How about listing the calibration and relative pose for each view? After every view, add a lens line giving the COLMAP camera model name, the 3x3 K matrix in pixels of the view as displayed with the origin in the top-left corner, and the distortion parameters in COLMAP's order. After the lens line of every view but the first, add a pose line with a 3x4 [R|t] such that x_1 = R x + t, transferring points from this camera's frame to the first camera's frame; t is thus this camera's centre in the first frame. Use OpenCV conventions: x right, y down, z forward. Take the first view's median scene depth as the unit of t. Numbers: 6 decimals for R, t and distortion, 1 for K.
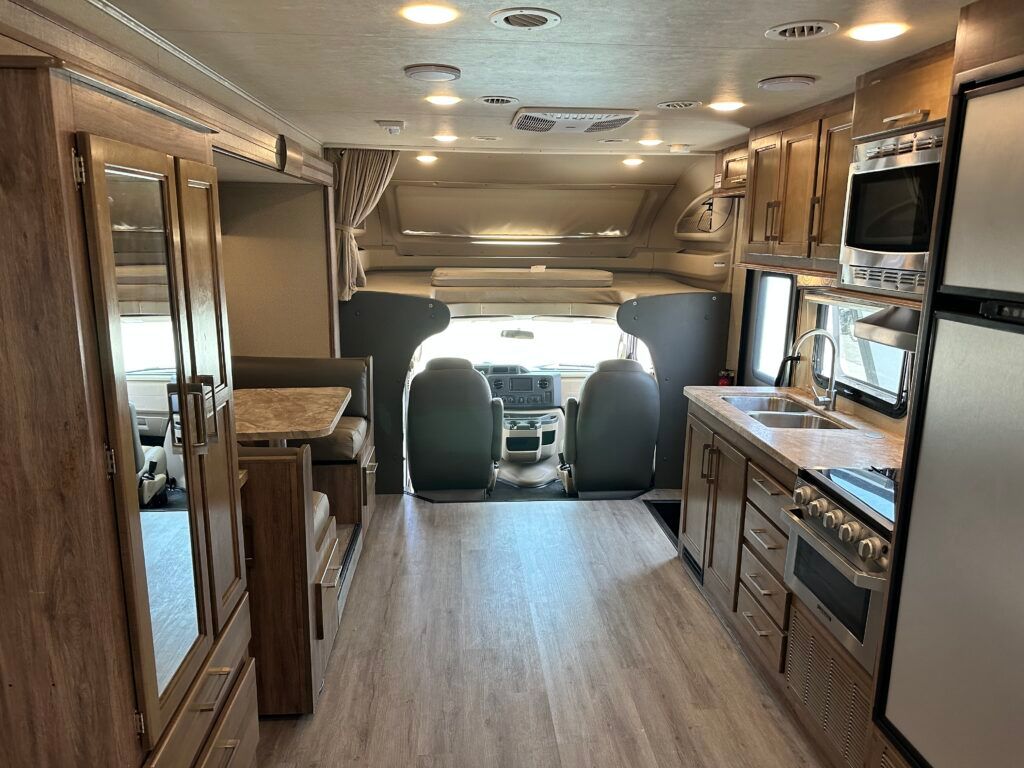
lens RADIAL K [[715.9, 0, 512.0], [0, 715.9, 384.0], [0, 0, 1]] dist [-0.004601, -0.005626]
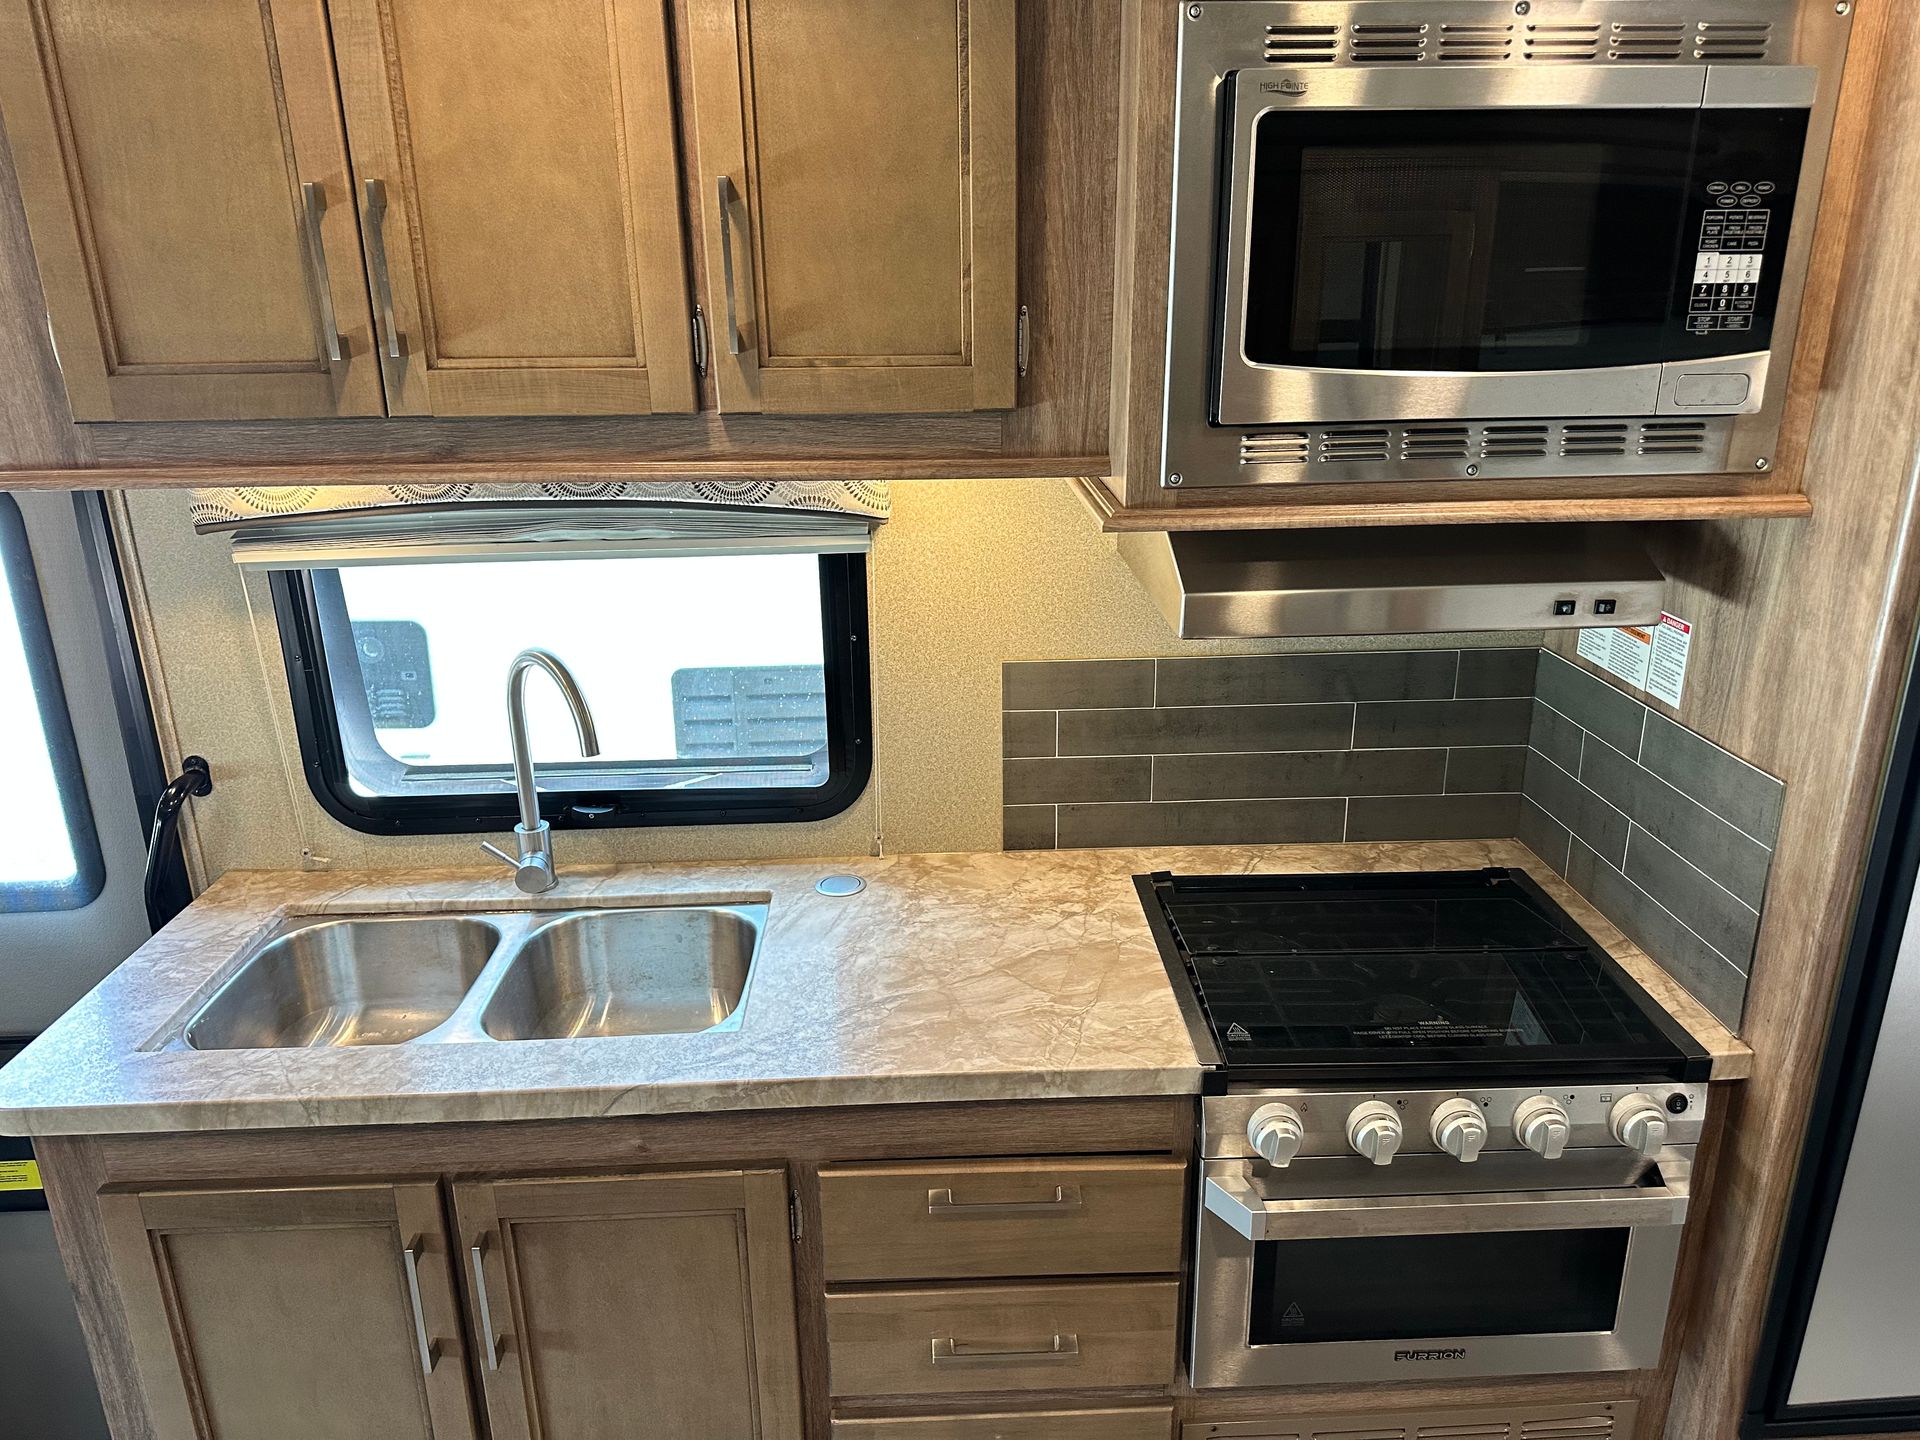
lens RADIAL K [[1342.4, 0, 960.0], [0, 1342.4, 720.0], [0, 0, 1]] dist [-0.004601, -0.005626]
pose [[0.033807, -0.328016, 0.944067, -0.104257], [0.223751, 0.923114, 0.312724, -0.212734], [-0.974060, 0.200663, 0.104602, 0.902715]]
